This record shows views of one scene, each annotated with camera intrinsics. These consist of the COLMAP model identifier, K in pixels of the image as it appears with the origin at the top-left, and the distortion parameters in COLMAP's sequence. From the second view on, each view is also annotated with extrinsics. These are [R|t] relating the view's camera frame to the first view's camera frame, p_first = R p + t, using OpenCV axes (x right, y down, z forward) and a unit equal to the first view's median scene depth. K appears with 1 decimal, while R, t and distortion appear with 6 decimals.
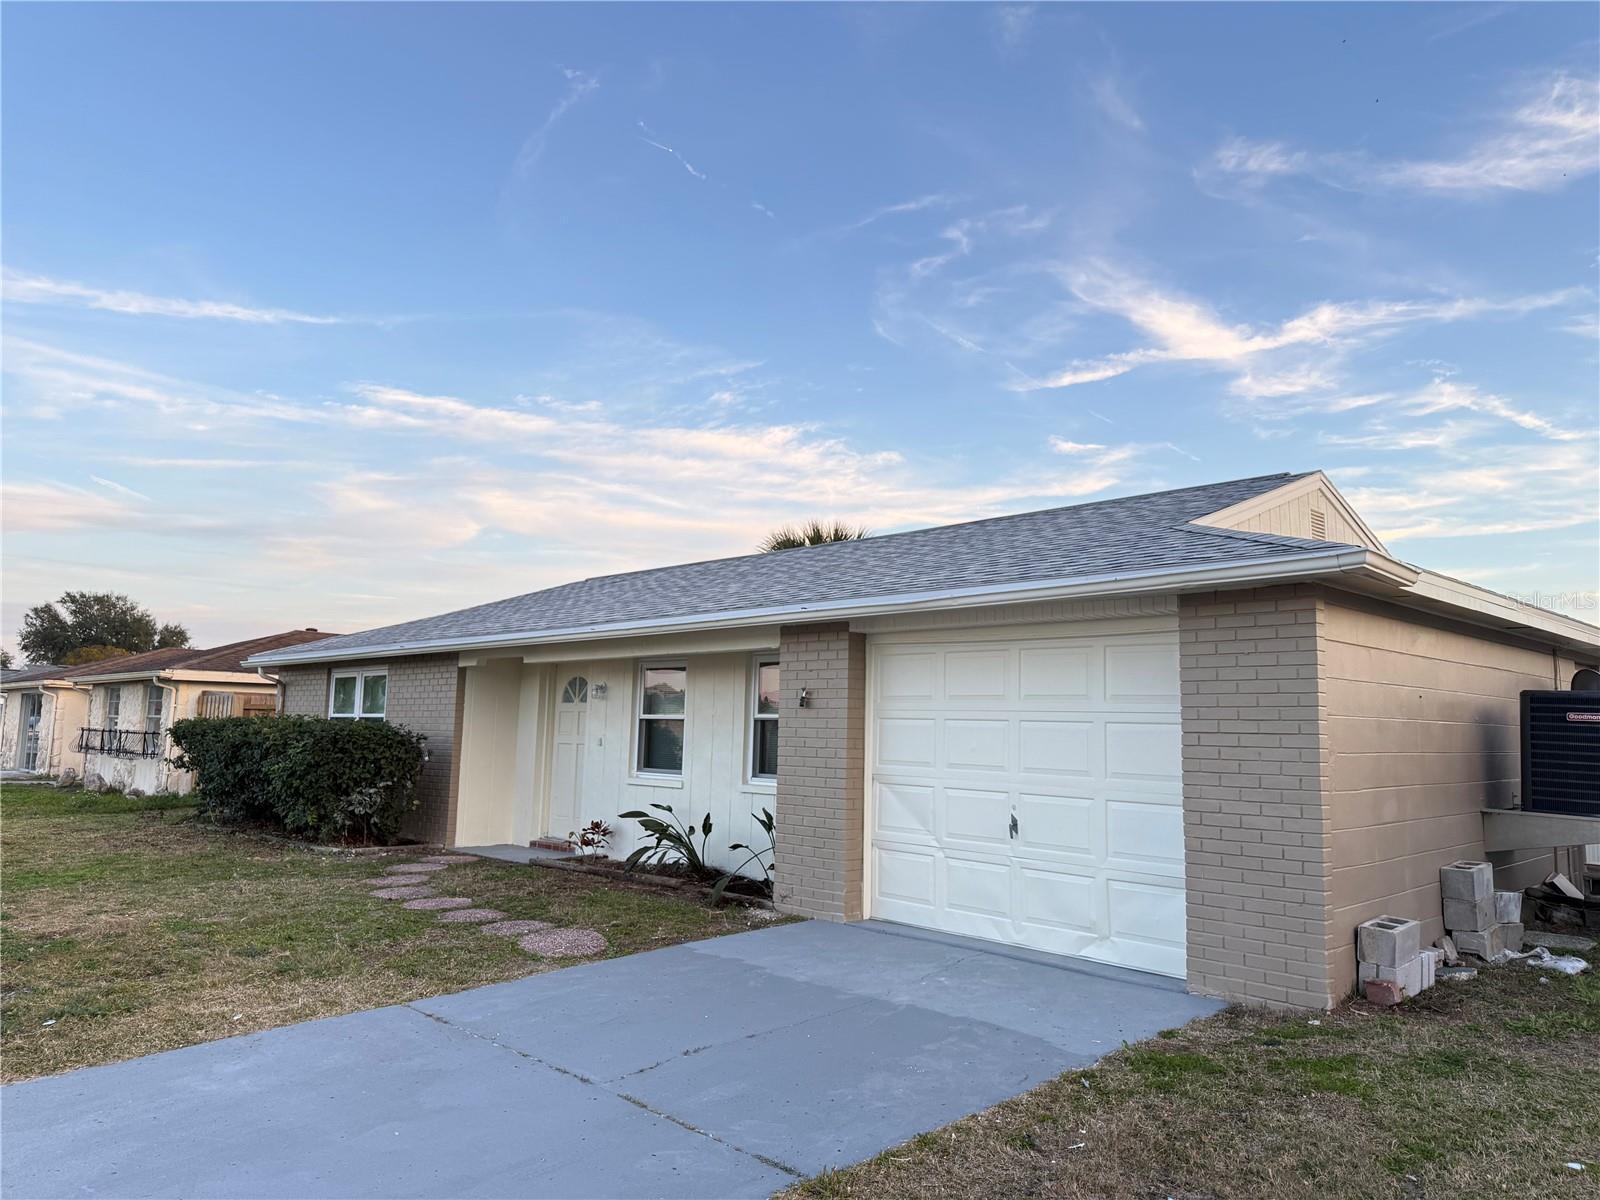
lens RADIAL K [[1109.7, 0, 818.6], [0, 1109.7, 559.9], [0, 0, 1]] dist [0.051873, -0.043563]
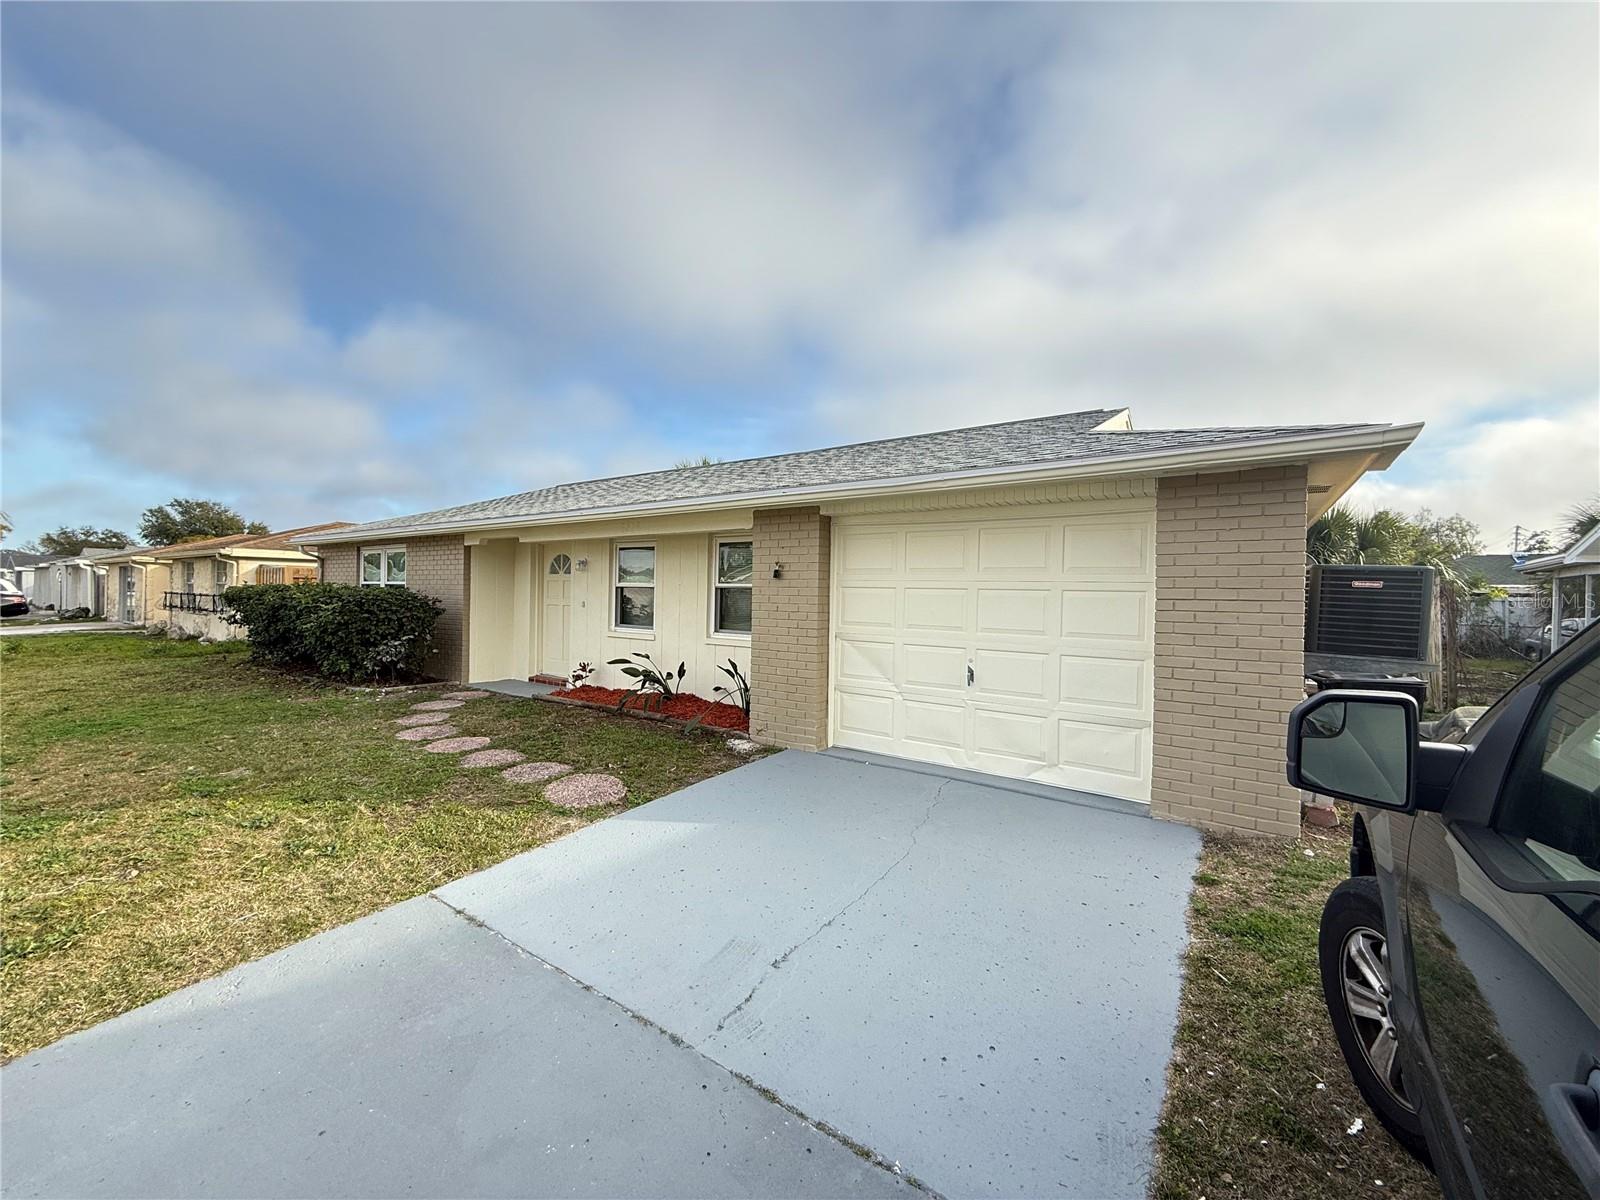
lens RADIAL K [[639.0, 0, 795.9], [0, 639.0, 588.6], [0, 0, 1]] dist [-0.002852, 0.000508]
pose [[0.985086, -0.002100, 0.172052, -0.082578], [-0.023317, 0.989073, 0.145574, 0.032128], [-0.170478, -0.147415, 0.974272, 0.240503]]
